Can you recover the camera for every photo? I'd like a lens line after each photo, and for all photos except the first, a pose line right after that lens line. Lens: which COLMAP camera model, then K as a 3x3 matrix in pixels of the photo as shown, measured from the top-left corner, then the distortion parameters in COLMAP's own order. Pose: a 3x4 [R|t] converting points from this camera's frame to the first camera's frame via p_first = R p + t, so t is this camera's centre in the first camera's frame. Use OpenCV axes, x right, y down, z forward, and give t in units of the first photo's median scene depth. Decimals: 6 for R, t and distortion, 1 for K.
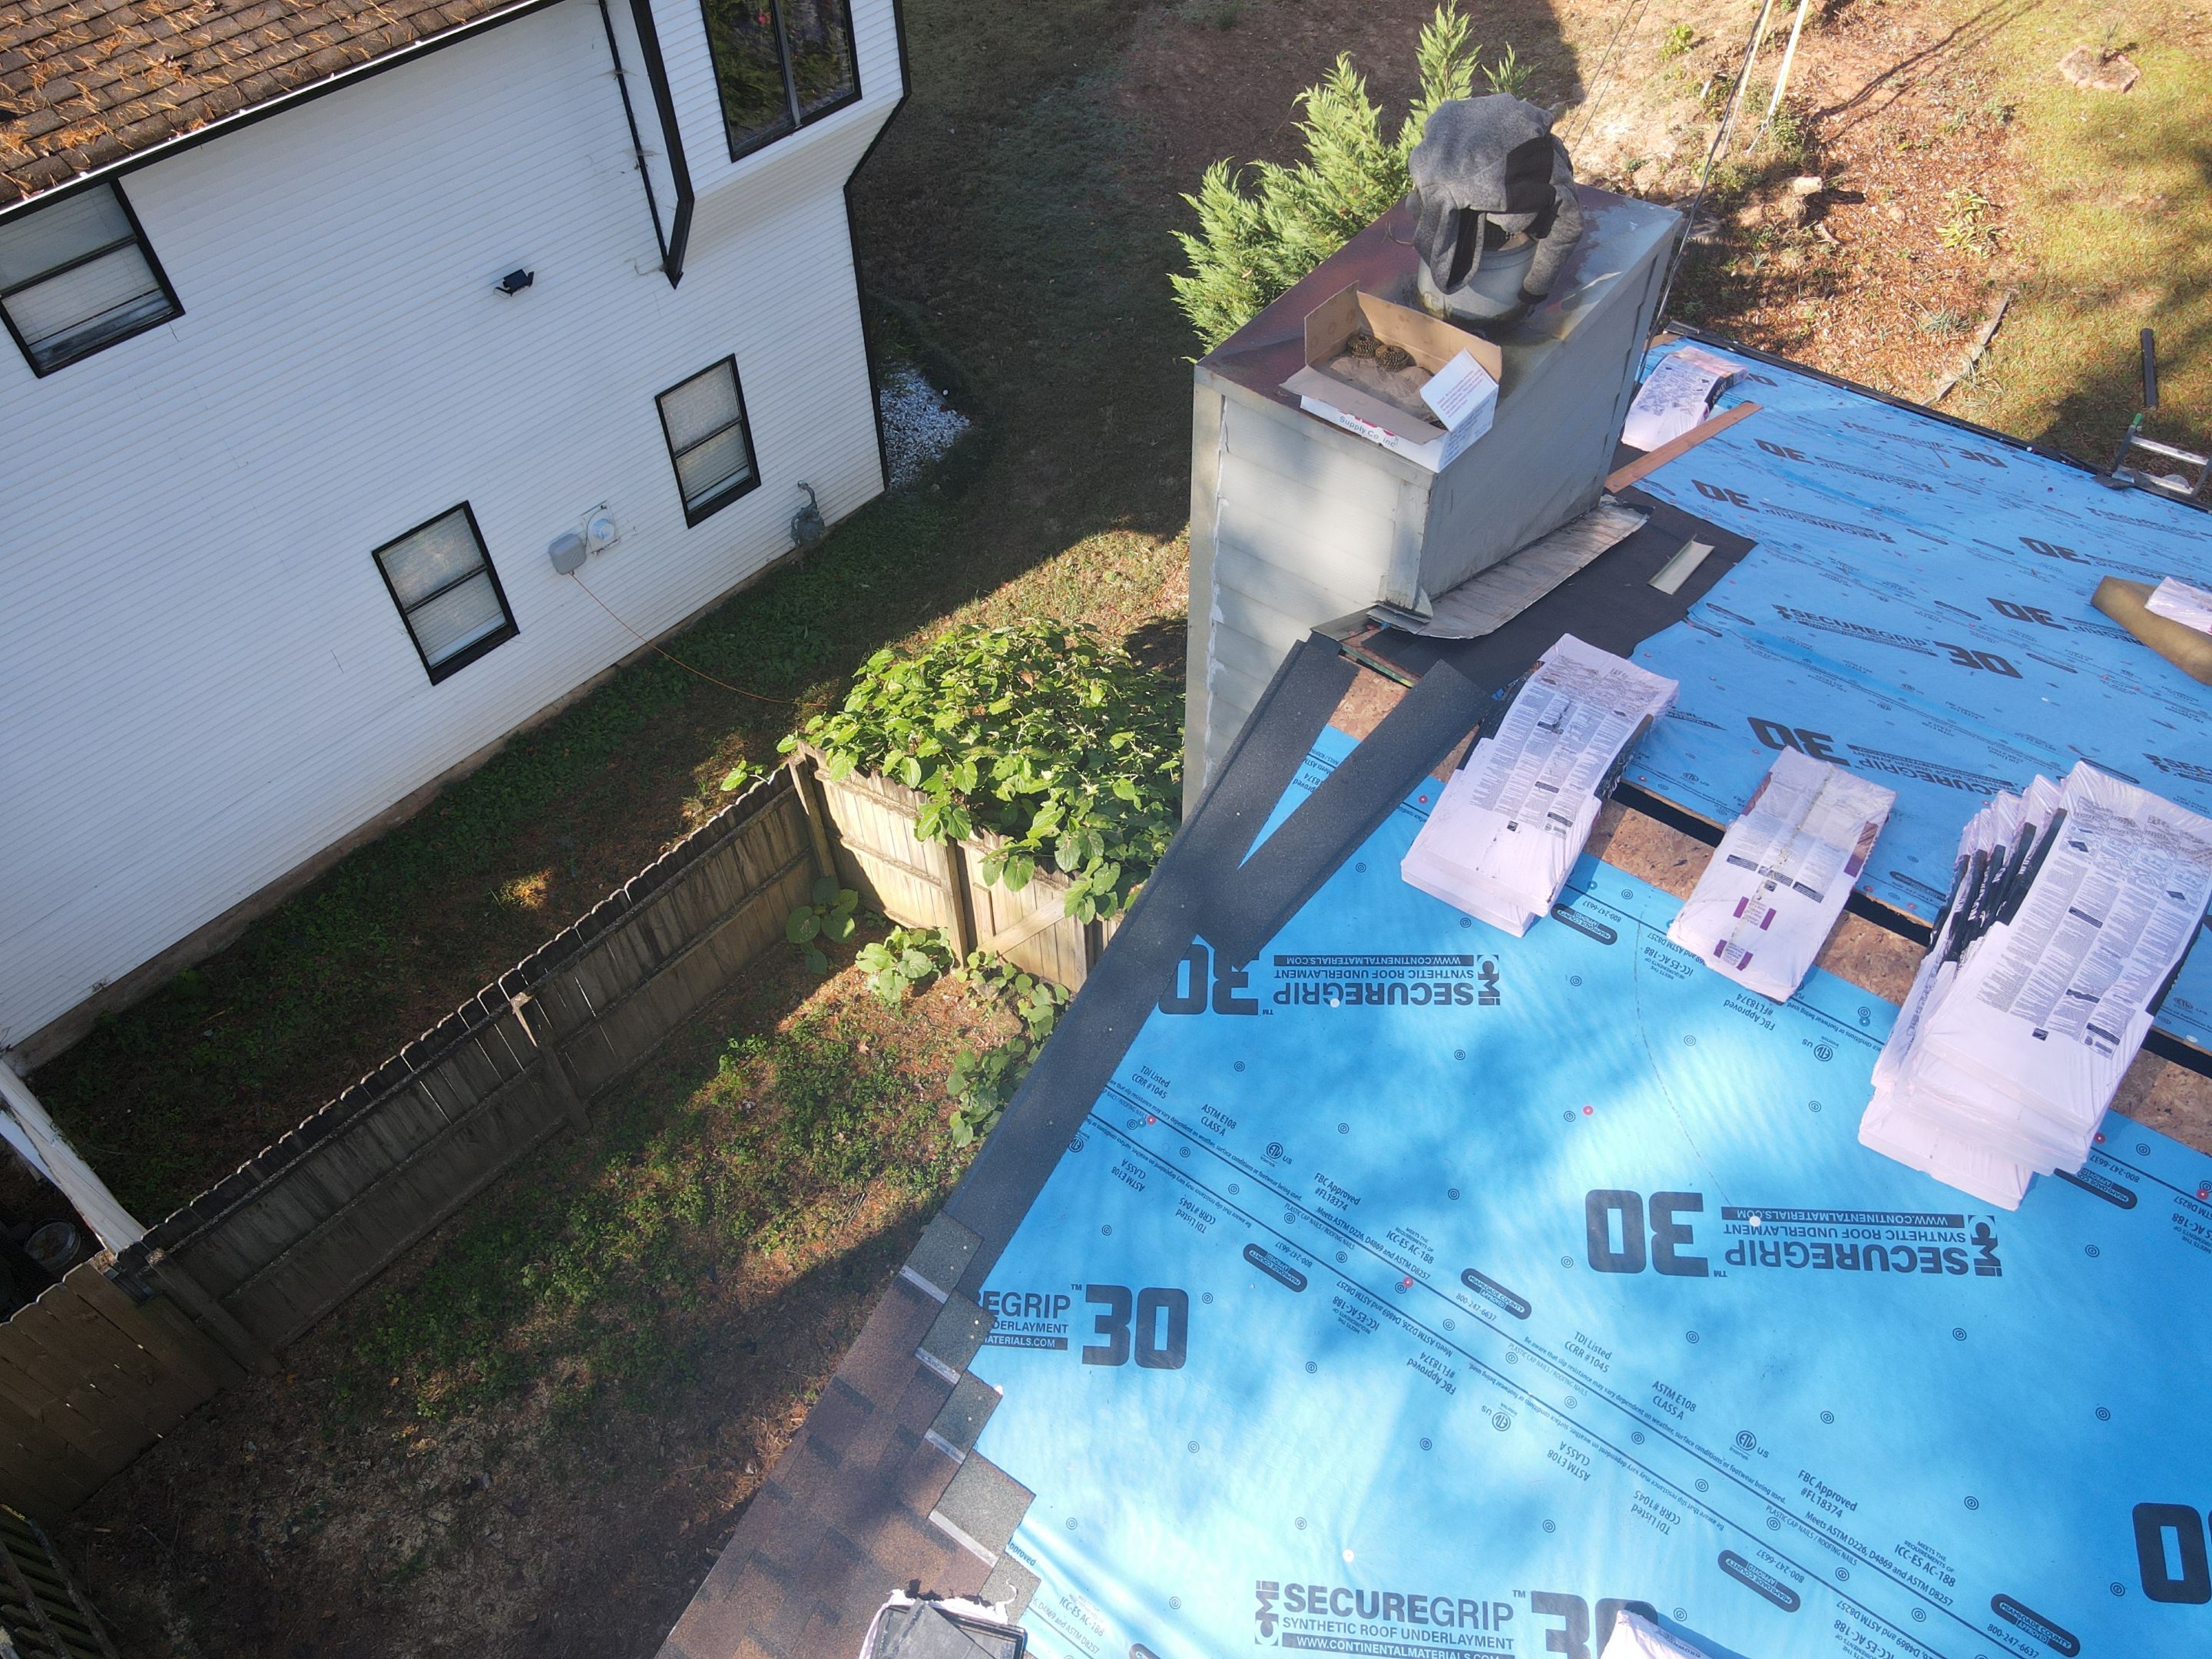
lens RADIAL K [[1605.2, 0, 1107.5], [0, 1605.2, 827.1], [0, 0, 1]] dist [0.001915, 0.008177]
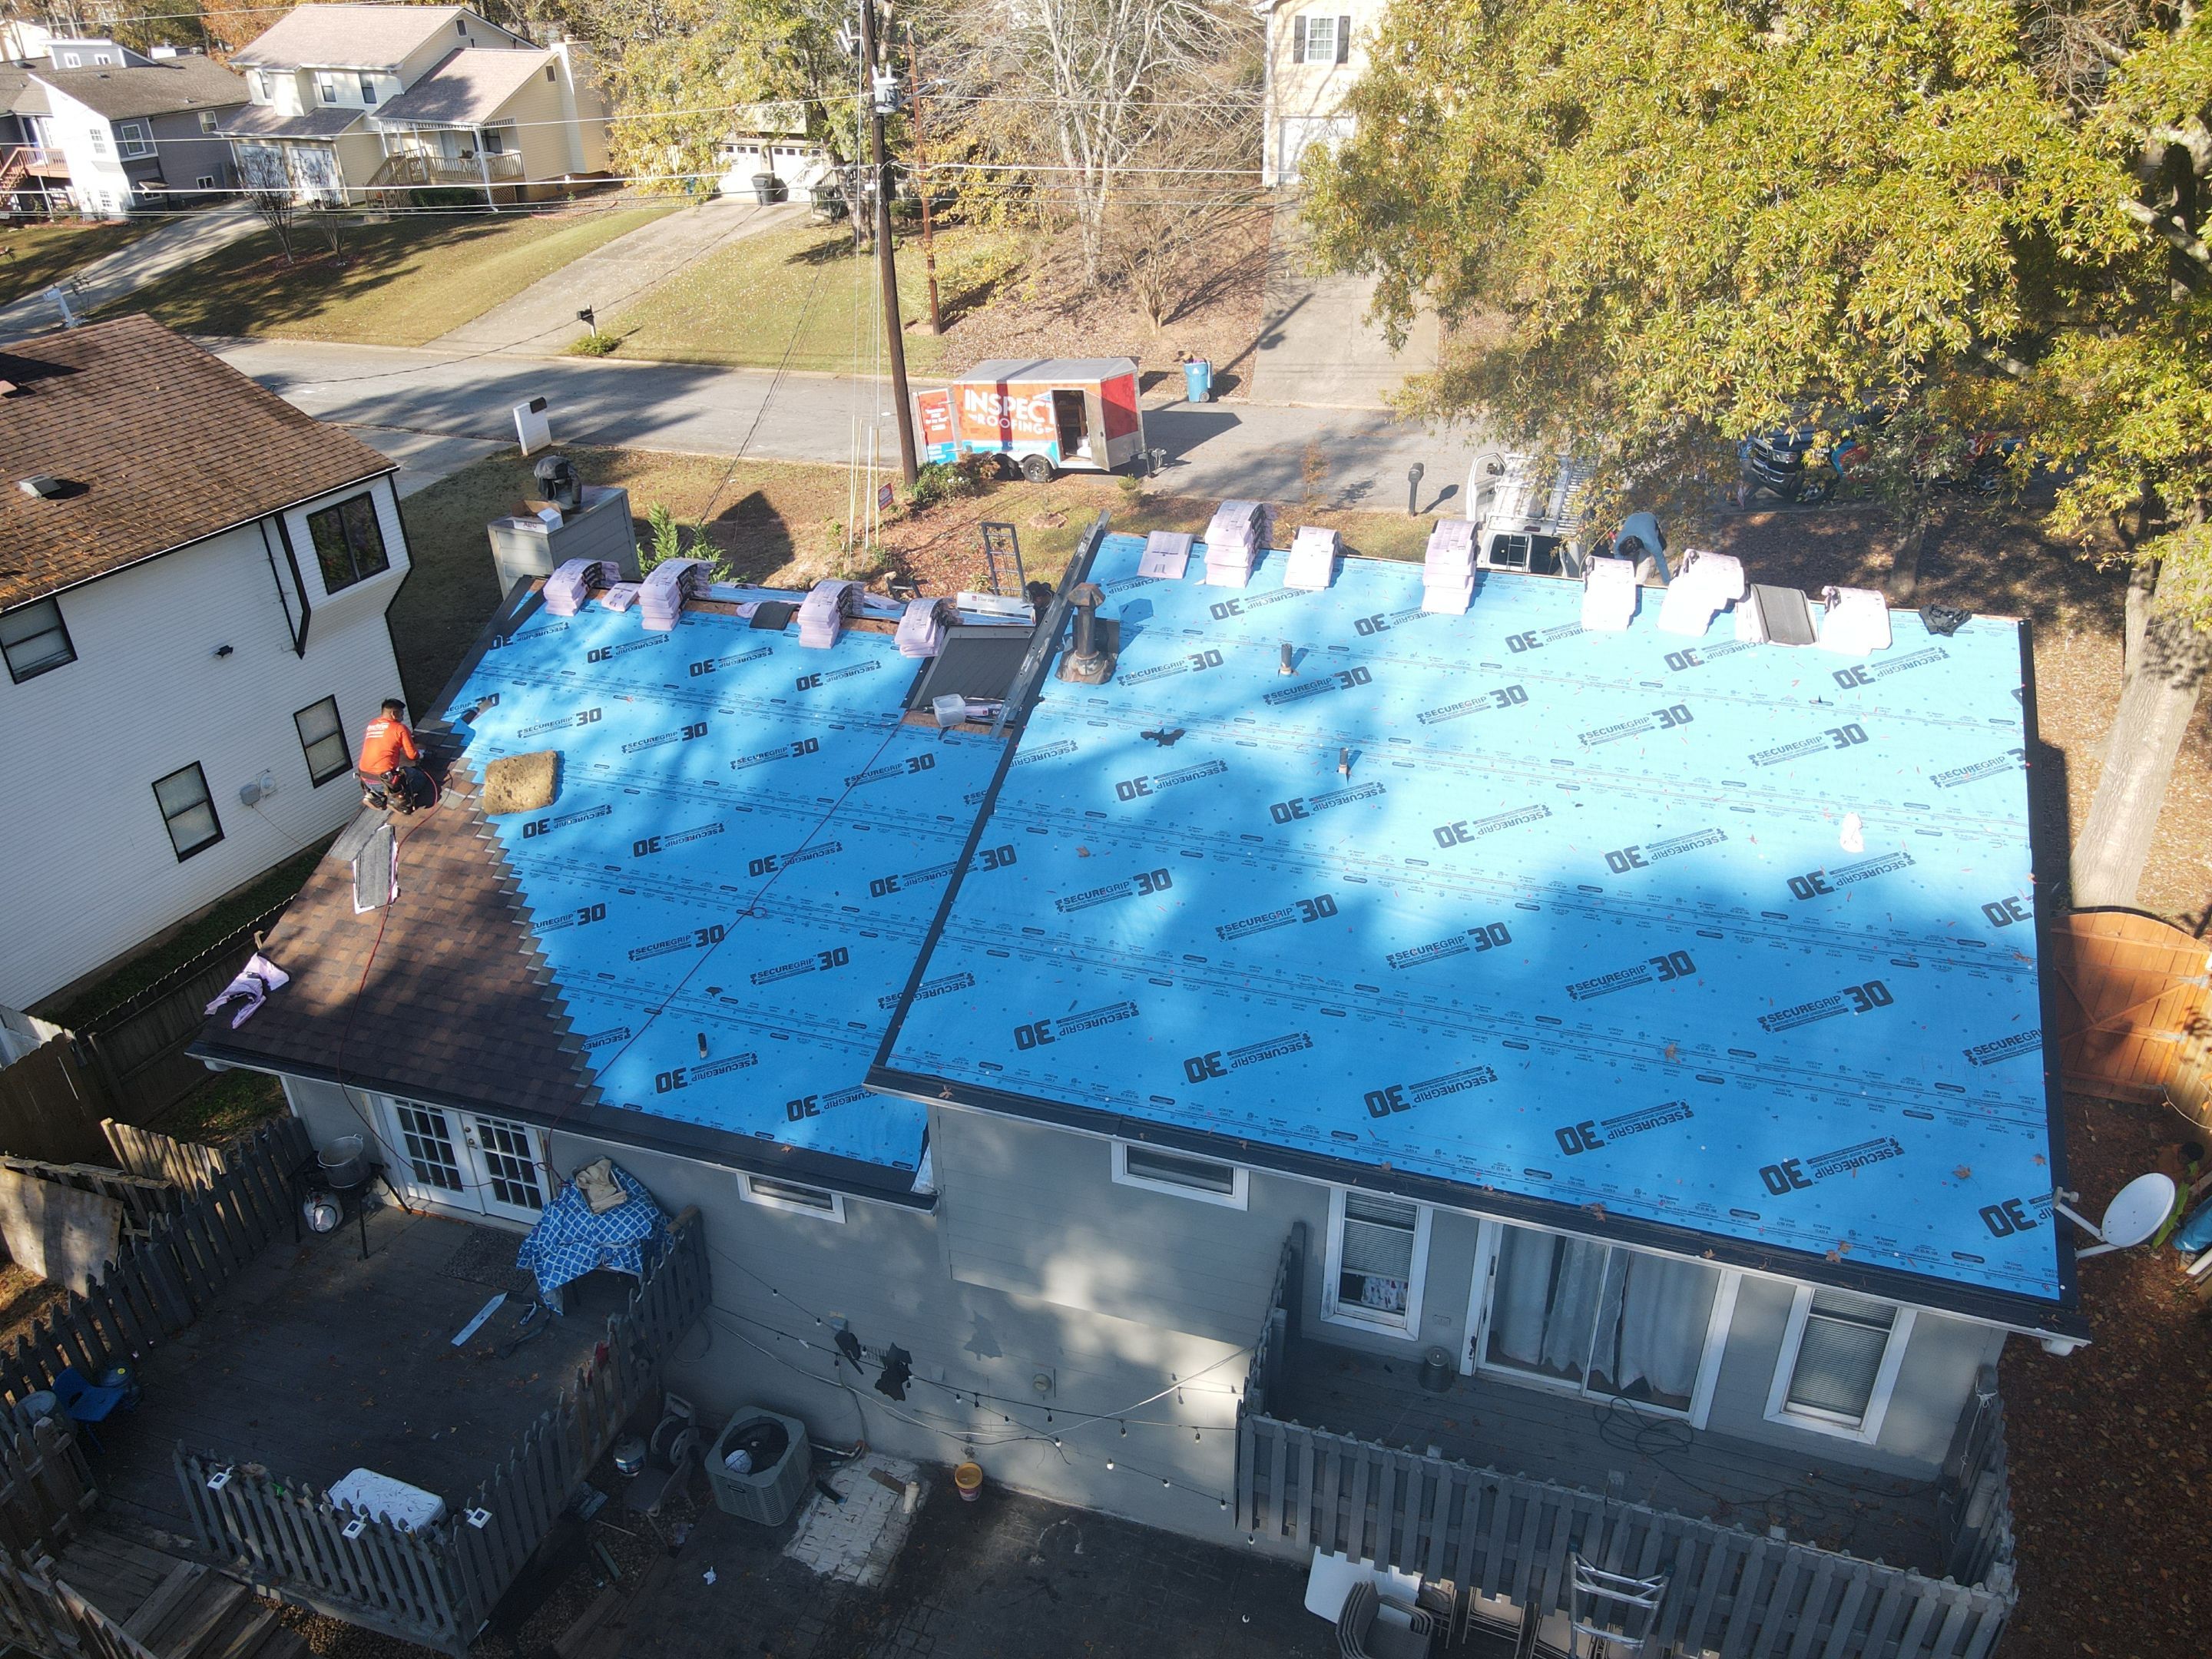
lens RADIAL K [[1605.2, 0, 1108.8], [0, 1605.2, 830.1], [0, 0, 1]] dist [0.001915, 0.008177]
pose [[0.949997, -0.157525, 0.269613, 0.122308], [0.242262, 0.916582, -0.318098, 0.764492], [-0.197014, 0.367509, 0.908913, -0.984625]]
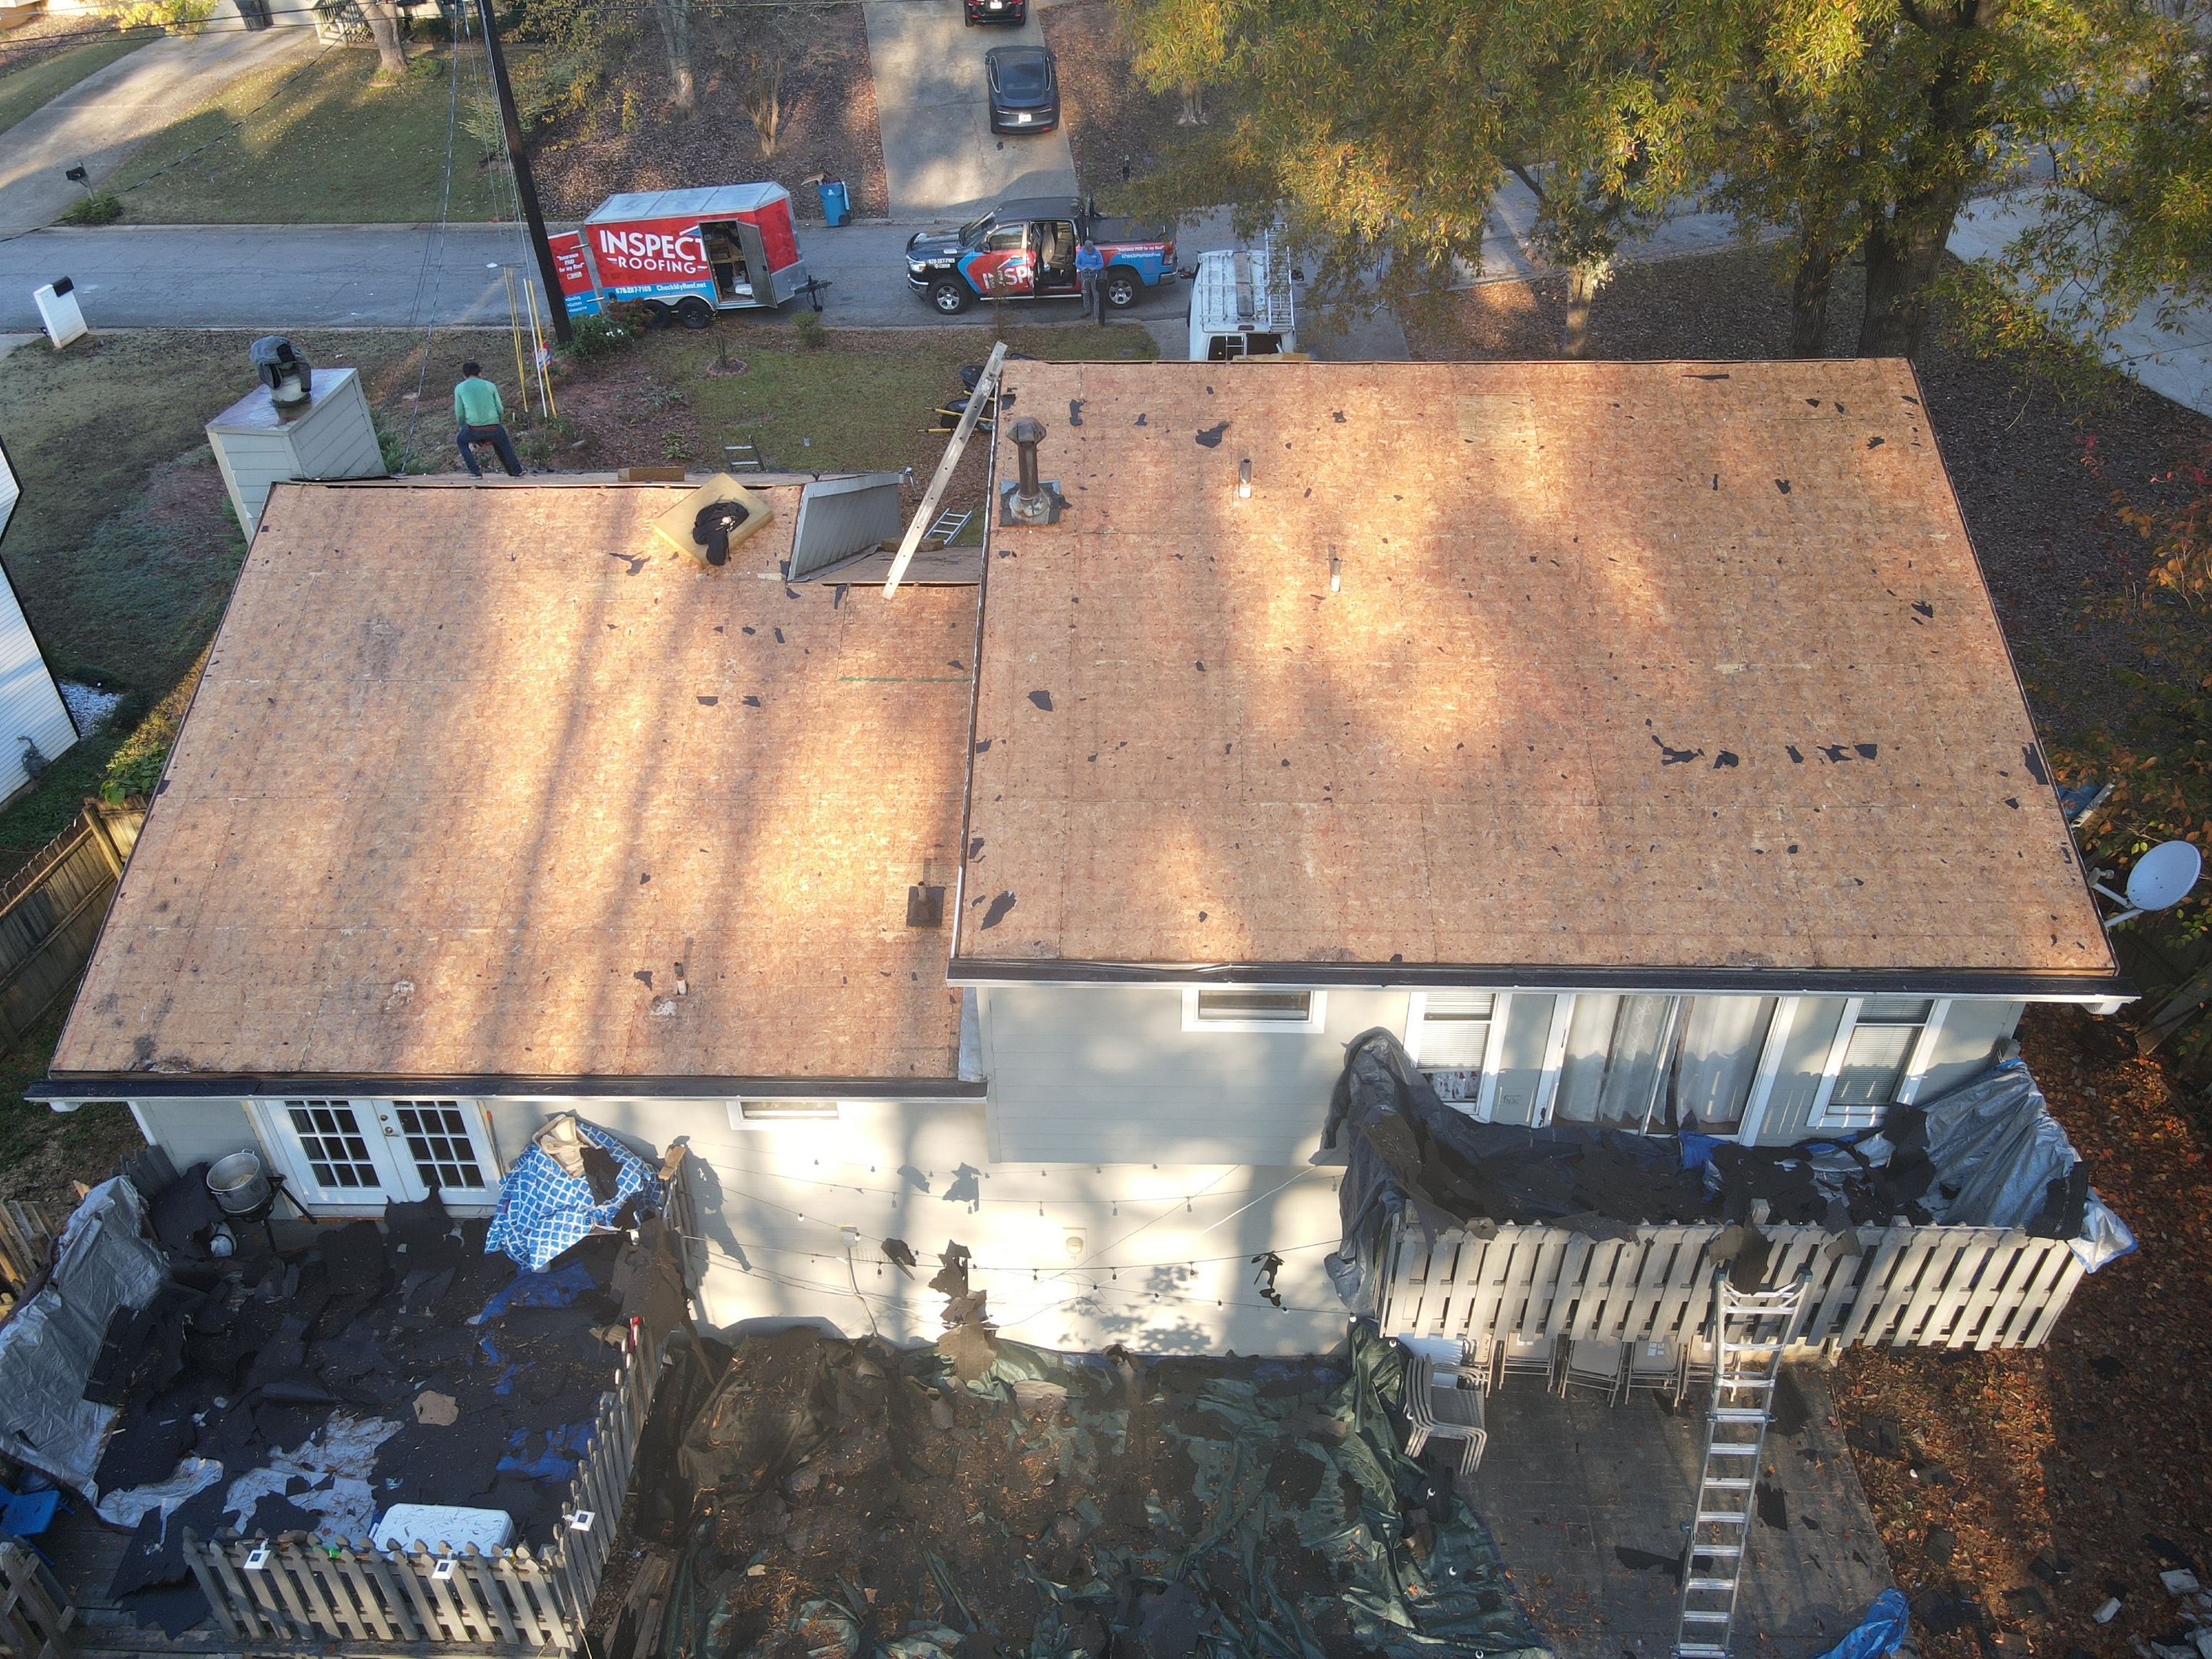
lens RADIAL K [[1605.2, 0, 1103.3], [0, 1605.2, 827.3], [0, 0, 1]] dist [0.001915, 0.008177]
pose [[0.823270, -0.330302, 0.461657, -0.085844], [0.437612, 0.887306, -0.145550, 0.661058], [-0.361556, 0.321853, 0.875036, -0.876269]]
